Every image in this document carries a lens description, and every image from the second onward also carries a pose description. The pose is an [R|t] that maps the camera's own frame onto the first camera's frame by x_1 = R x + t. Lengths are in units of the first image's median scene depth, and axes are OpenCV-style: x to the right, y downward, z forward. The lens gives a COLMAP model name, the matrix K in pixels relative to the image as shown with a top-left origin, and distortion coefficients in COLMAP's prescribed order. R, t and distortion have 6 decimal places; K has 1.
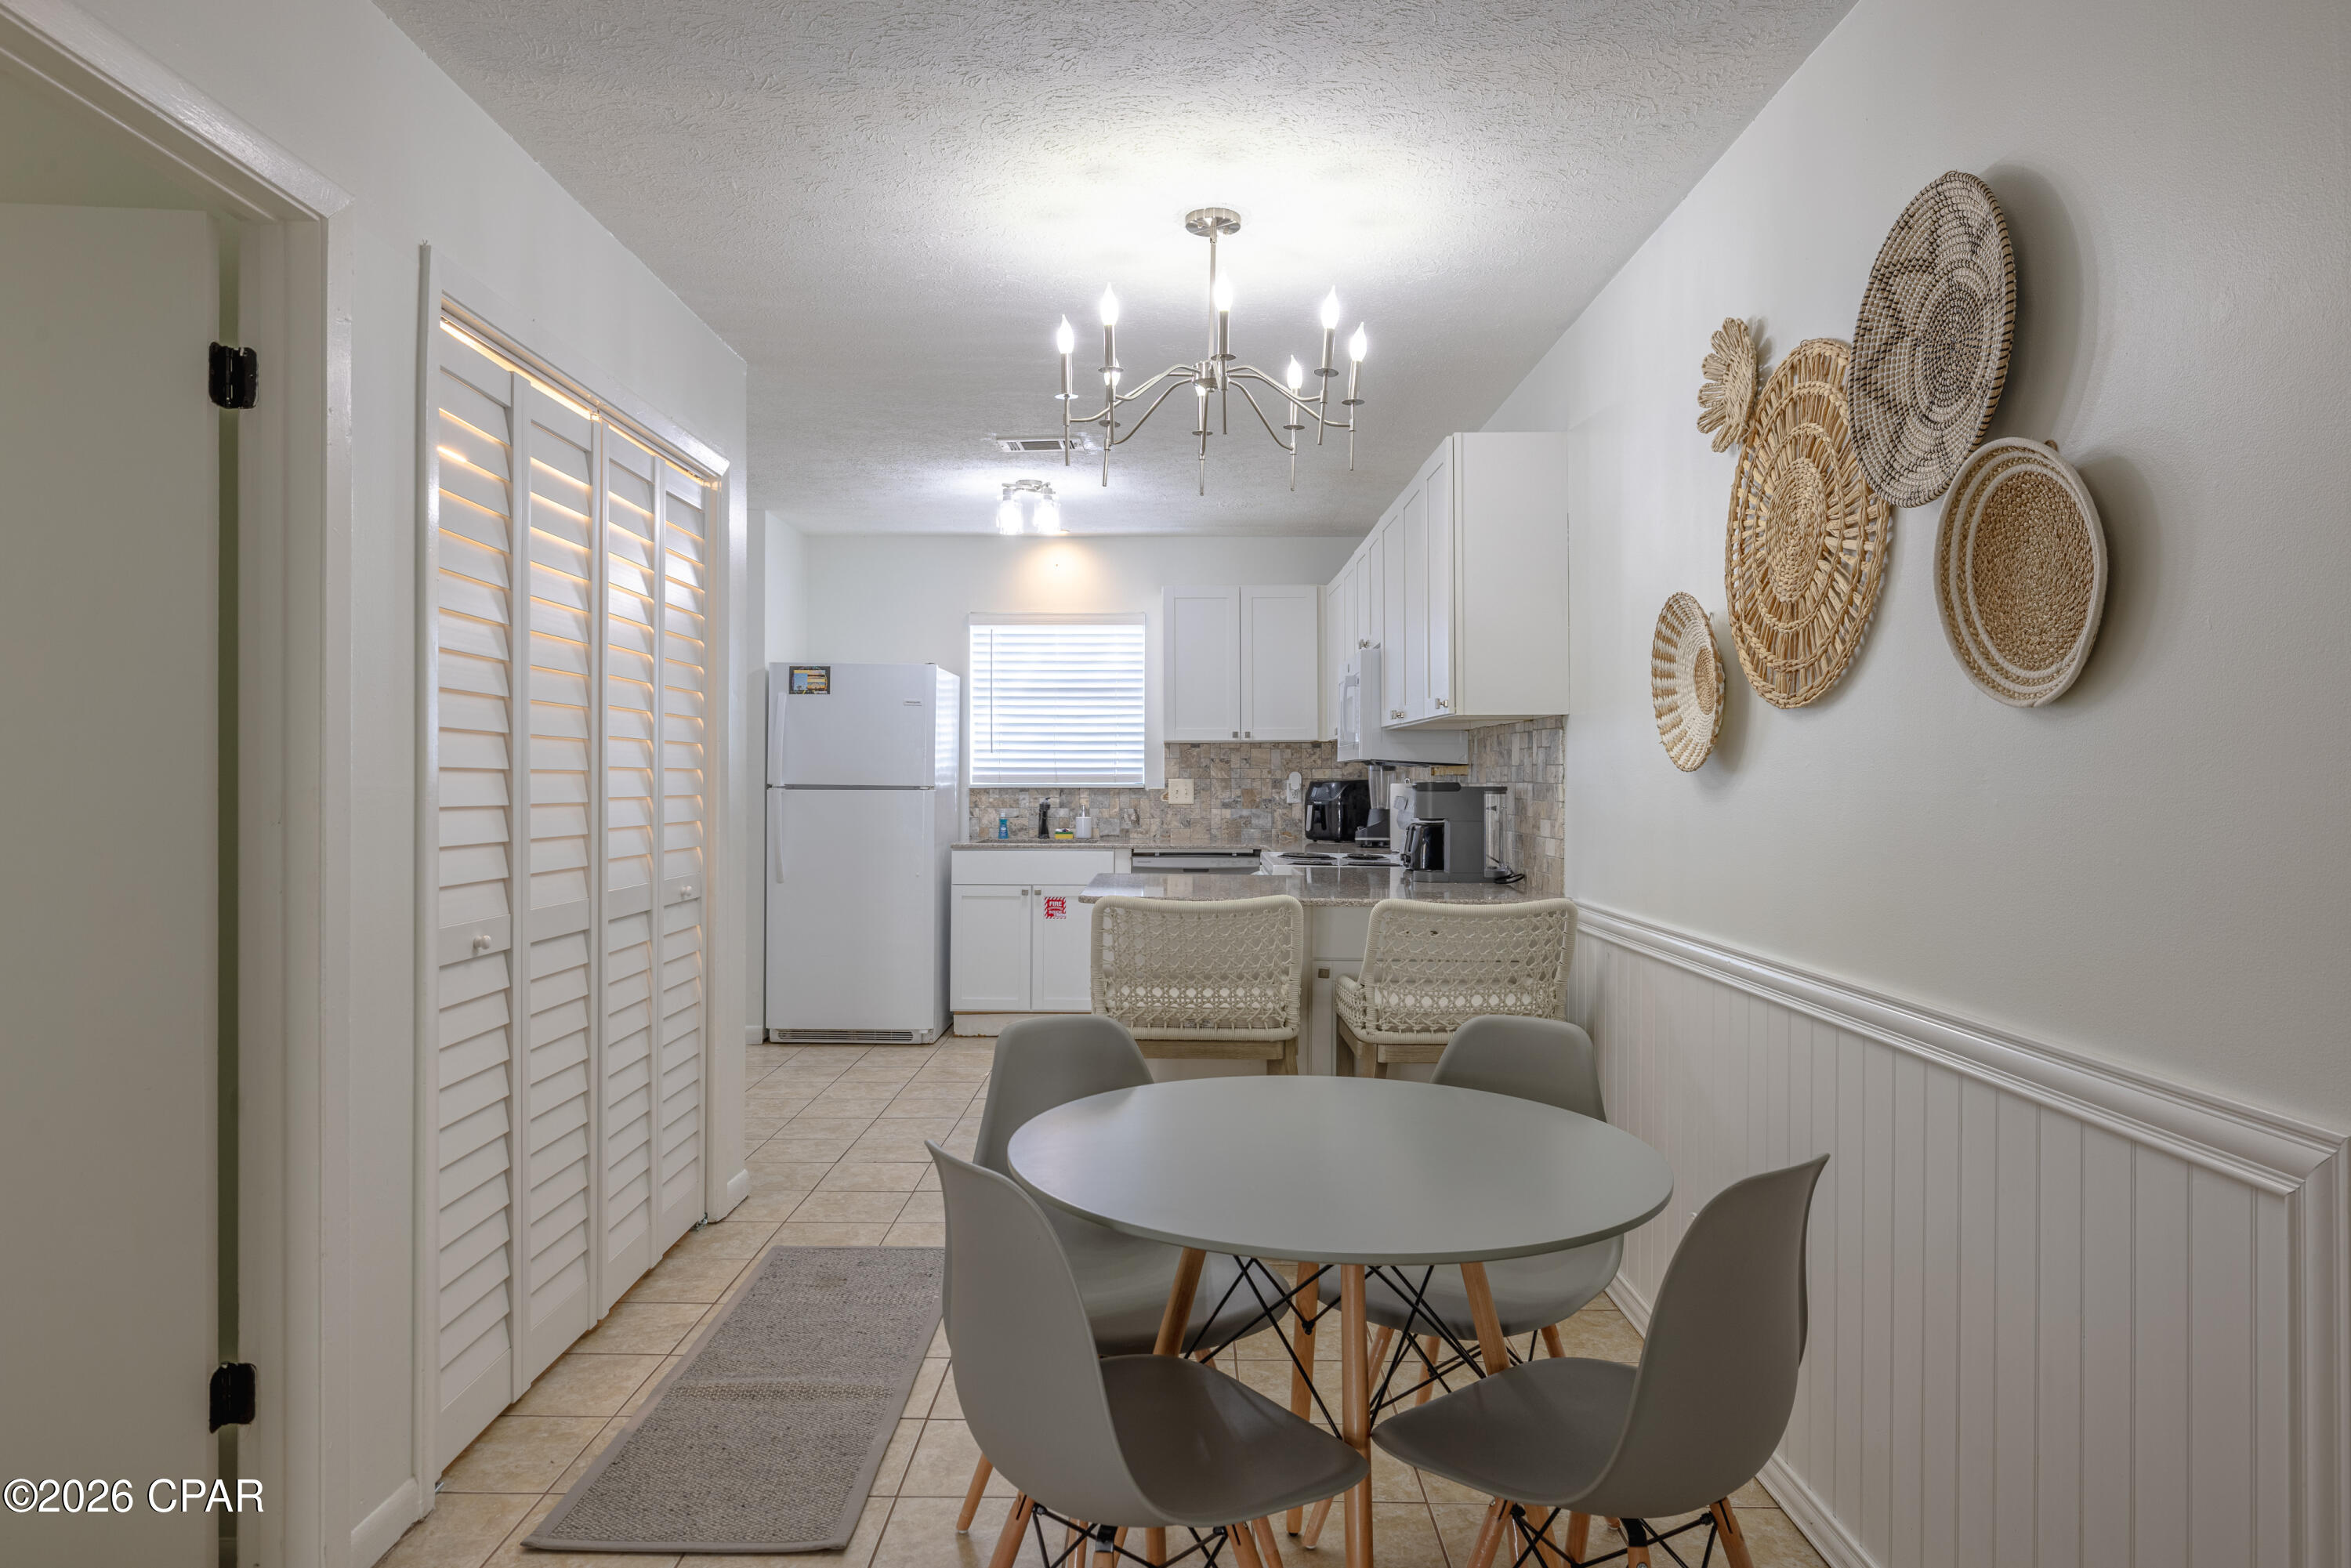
lens RADIAL K [[1448.0, 0, 1164.0], [0, 1448.0, 775.0], [0, 0, 1]] dist [-0.004365, 0.001316]
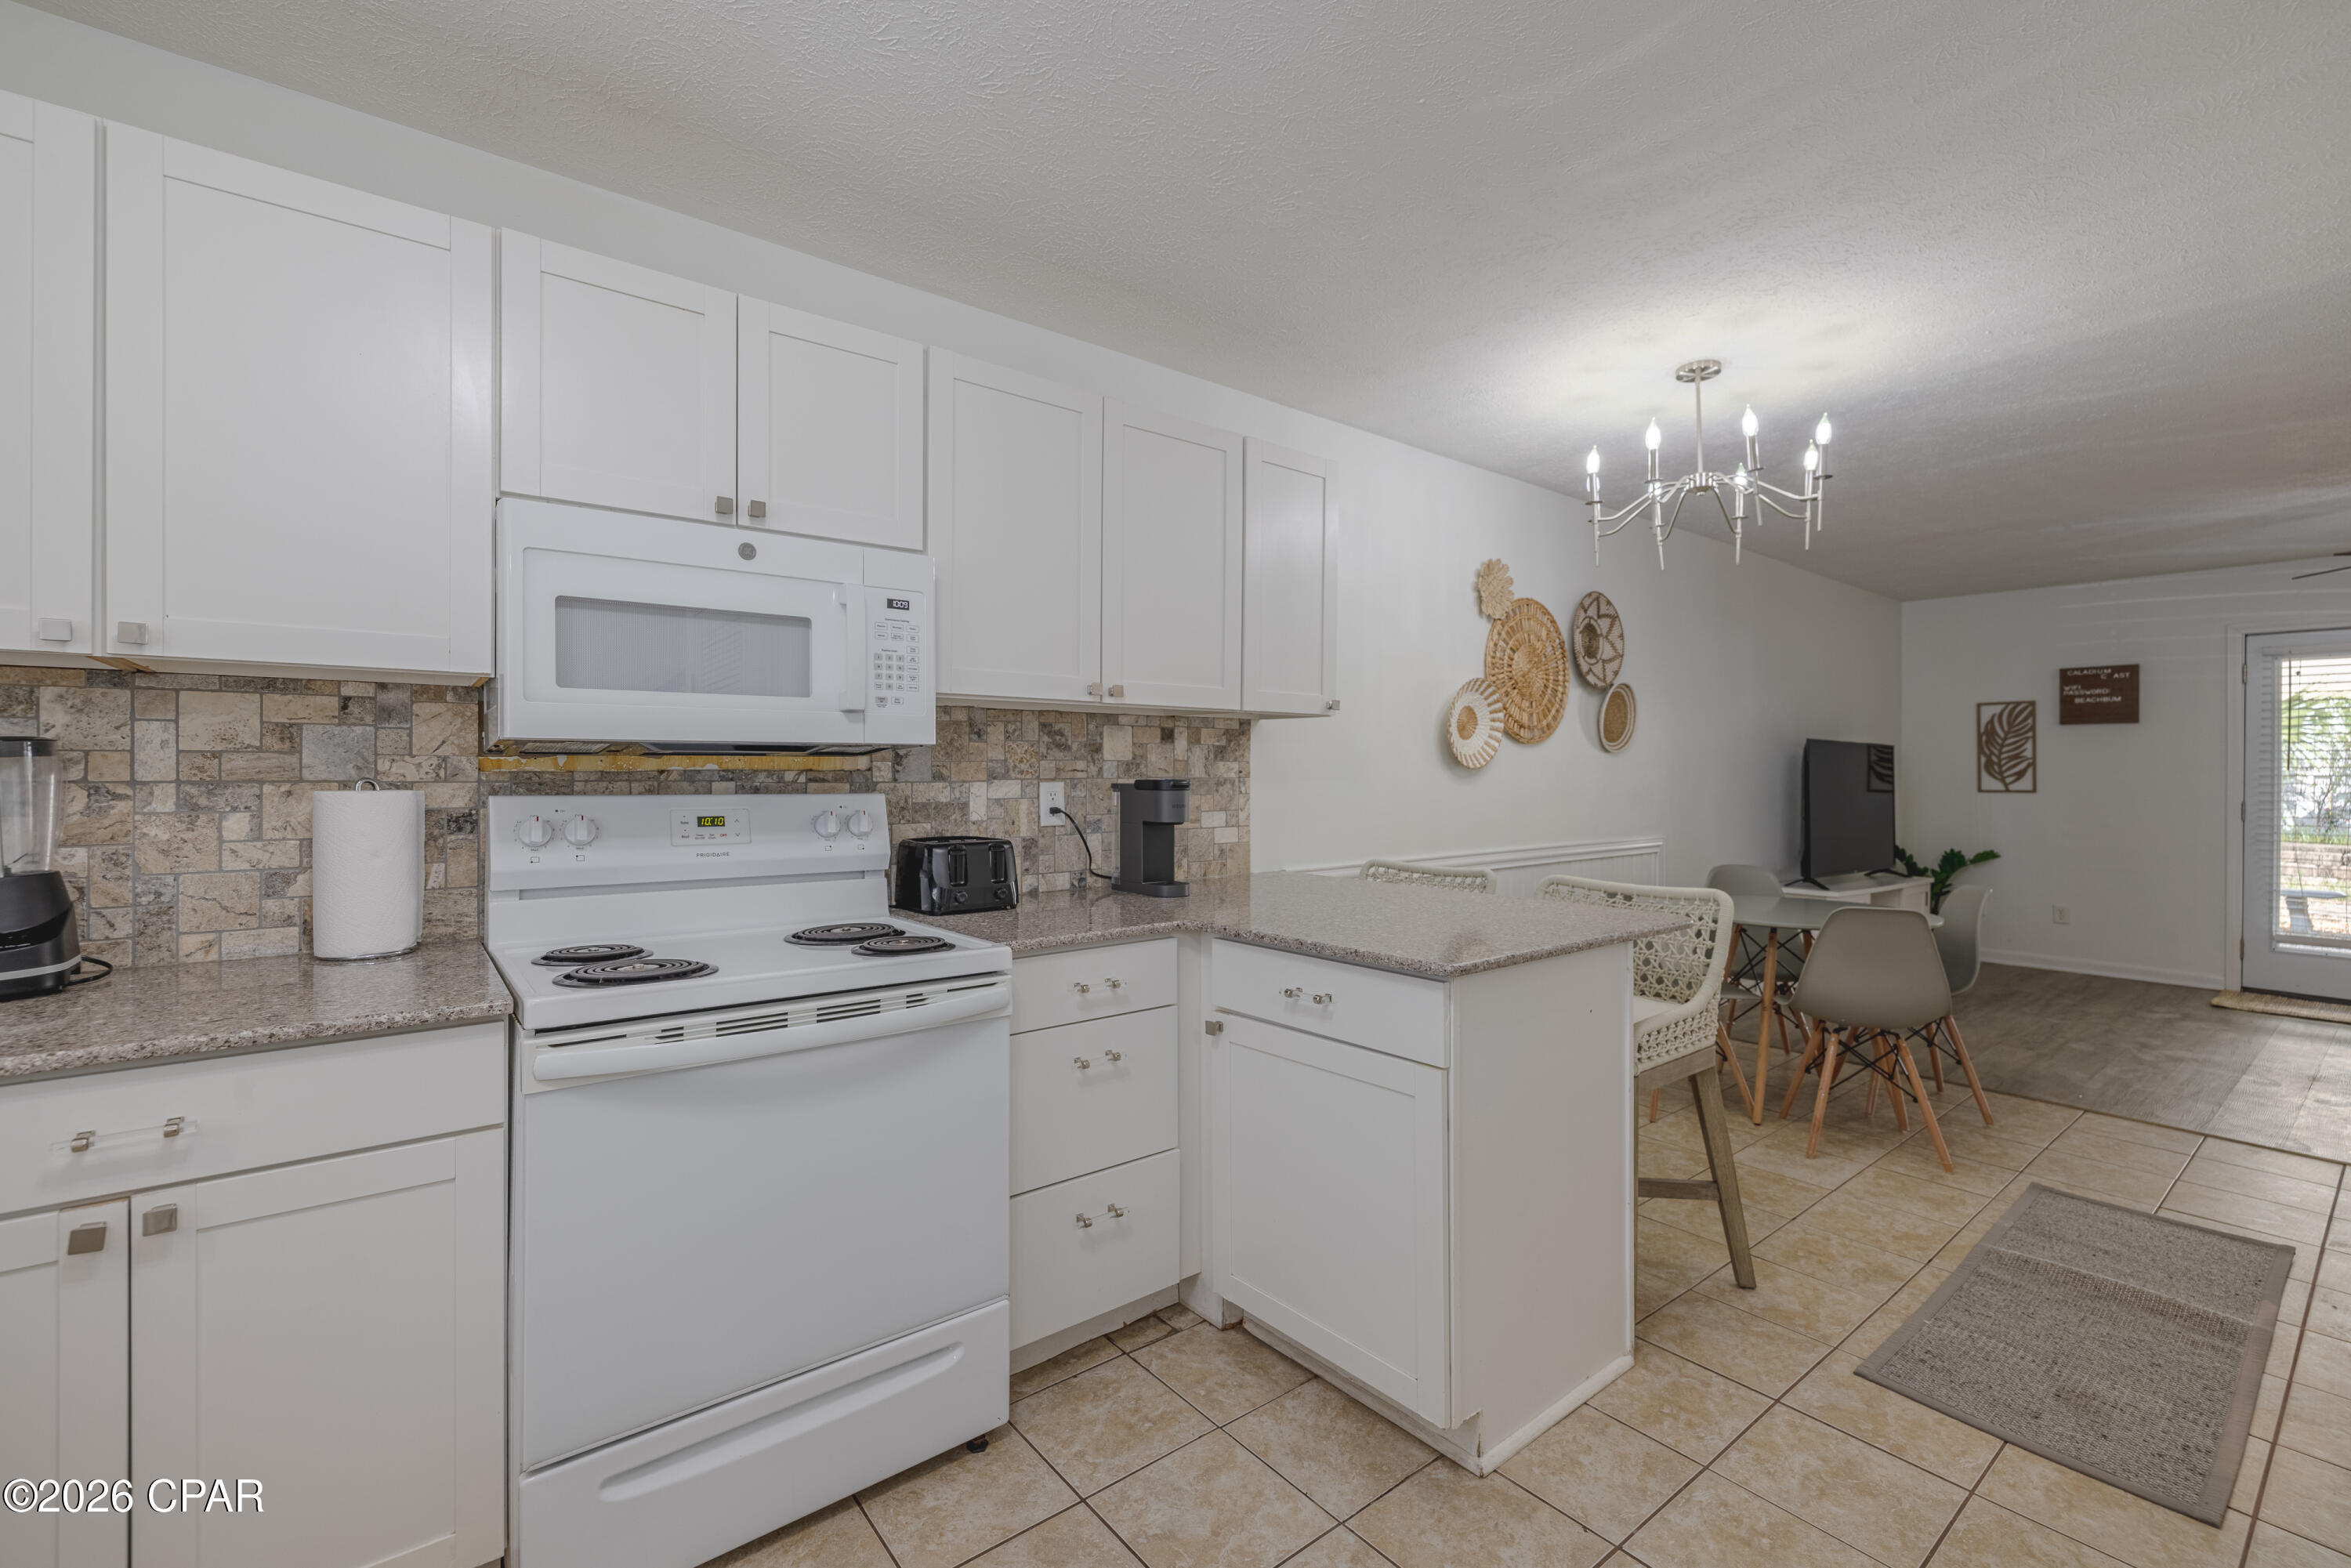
lens RADIAL K [[983.0, 0, 1169.5], [0, 983.0, 778.9], [0, 0, 1]] dist [0.002777, -0.000600]
pose [[-0.618948, -0.006411, 0.785405, -0.231069], [-0.000406, 0.999969, 0.007843, 0.000349], [-0.785432, 0.004536, -0.618932, 1.161679]]
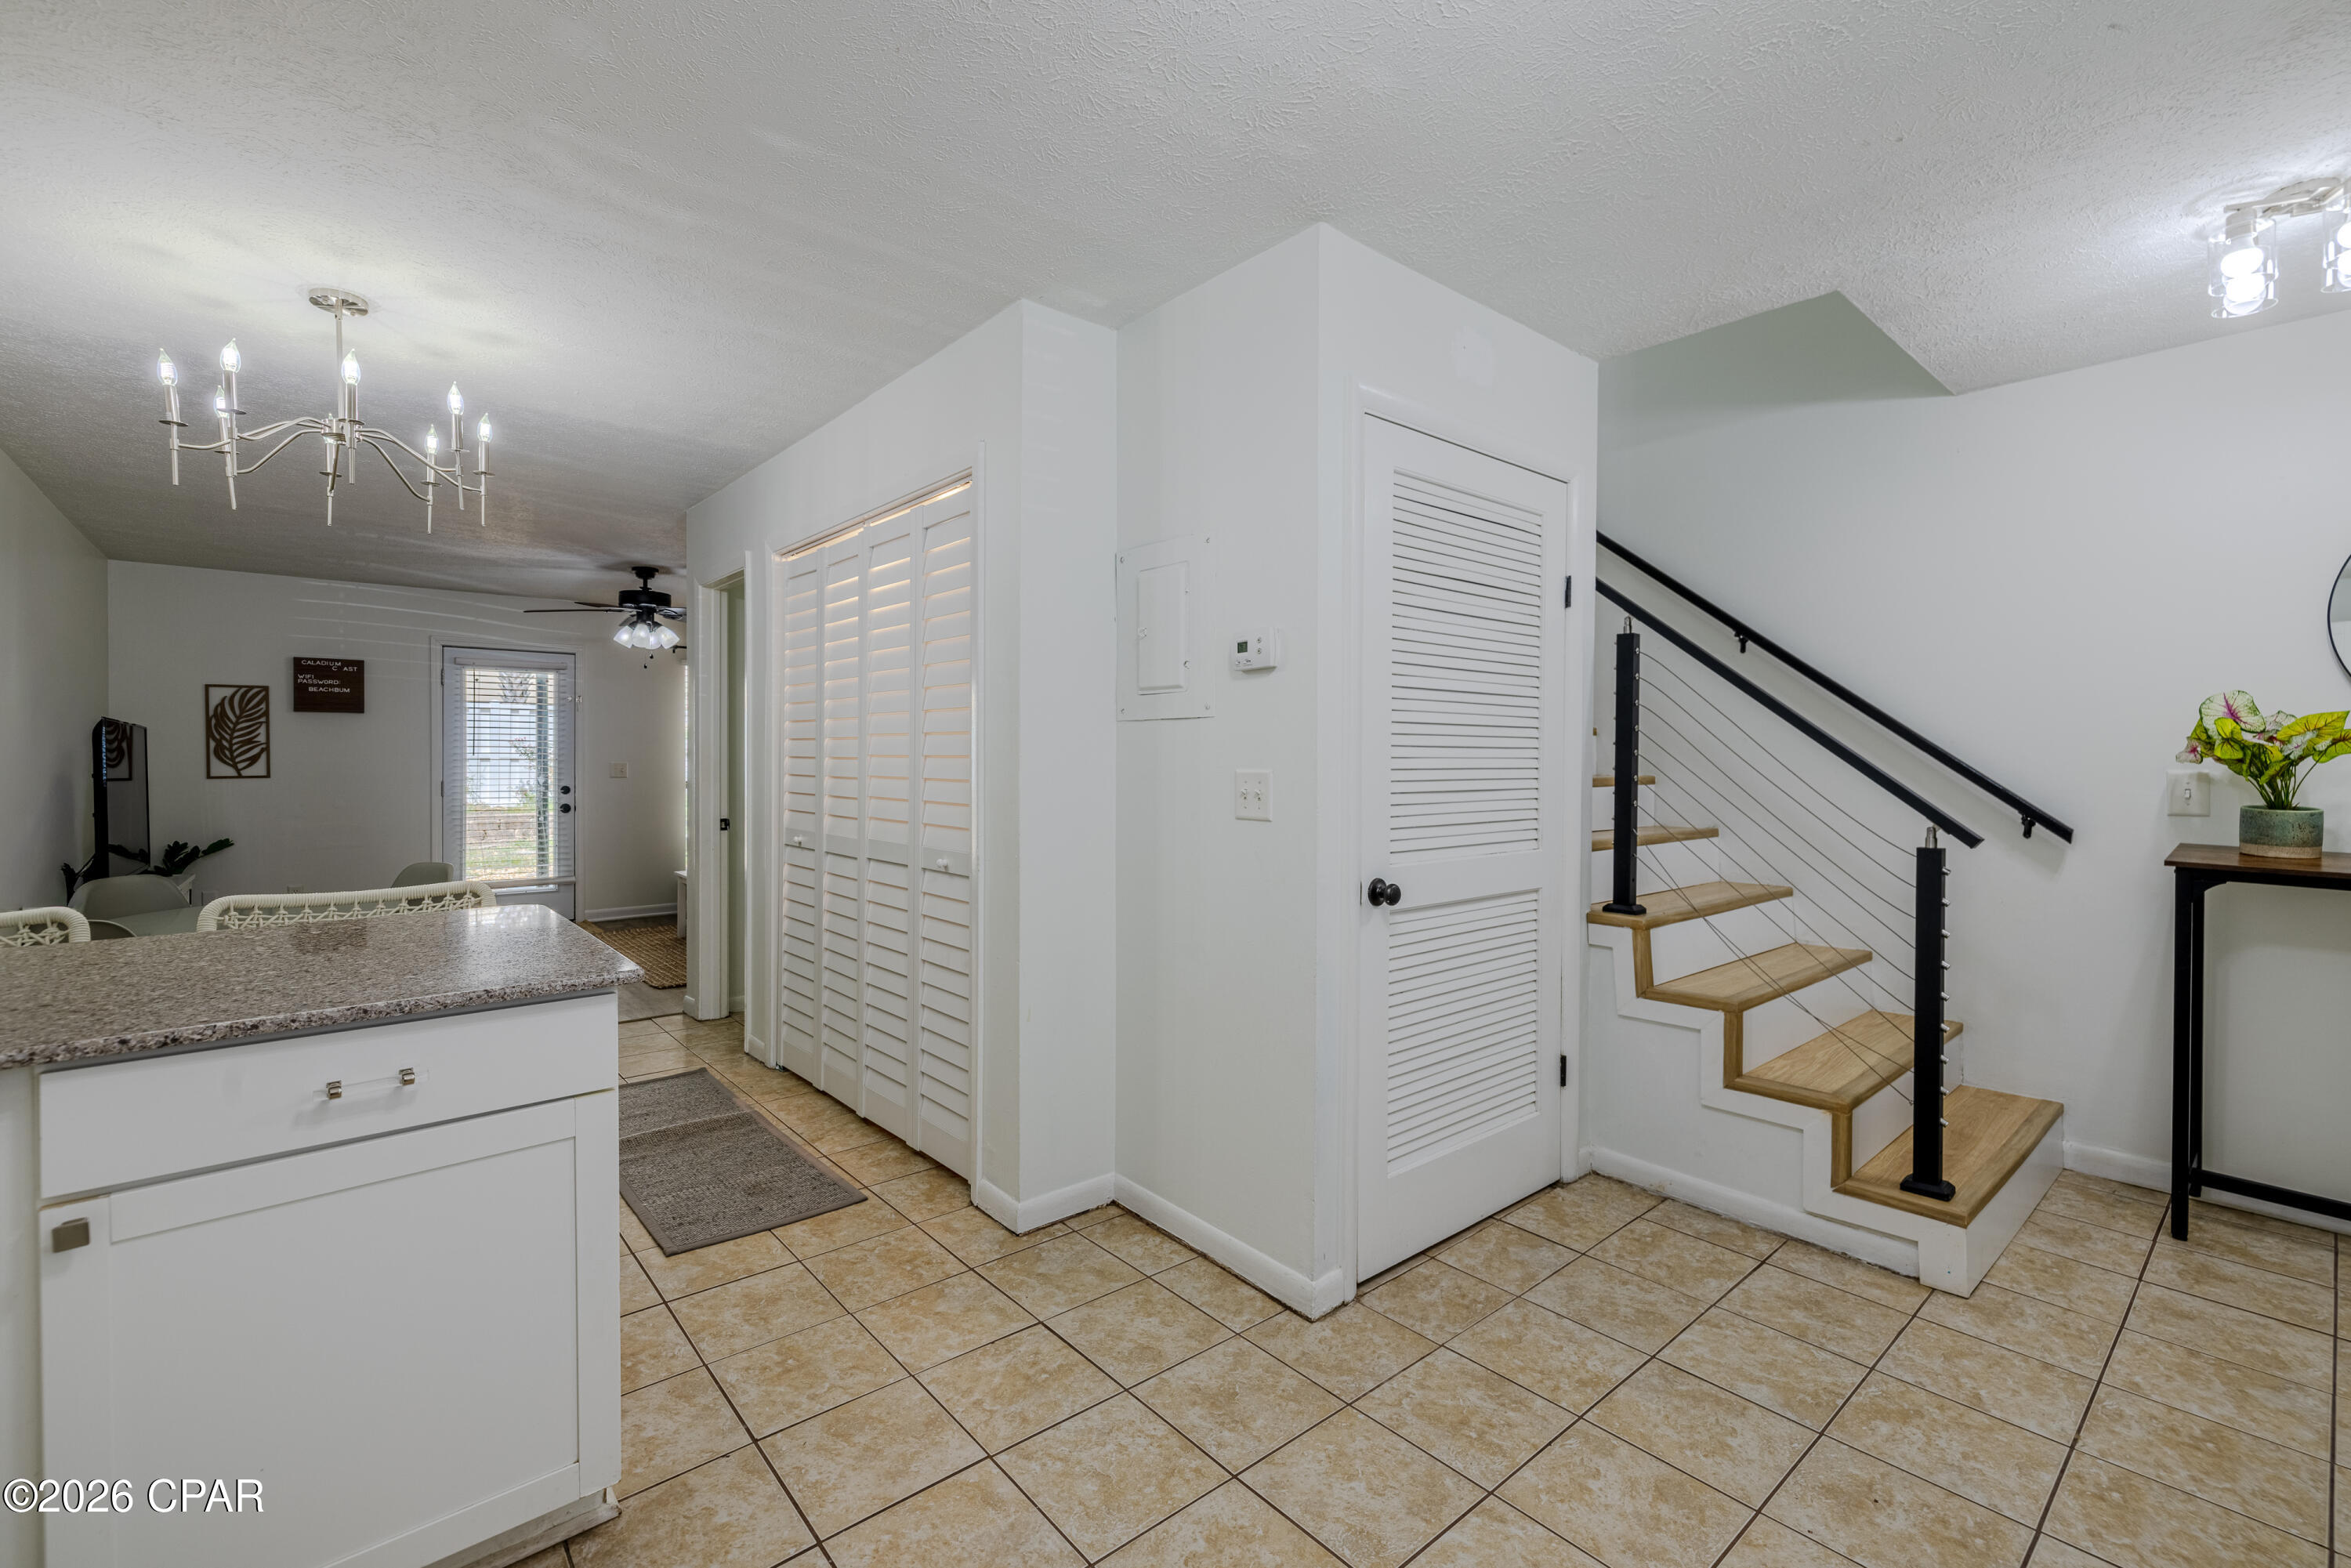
lens RADIAL K [[981.5, 0, 1173.9], [0, 981.5, 759.6], [0, 0, 1]] dist [-0.002140, -0.000106]
pose [[-0.759393, -0.003008, -0.650626, -0.001896], [-0.004789, 0.999988, 0.000966, -0.002720], [0.650615, 0.003850, -0.759398, 1.230165]]
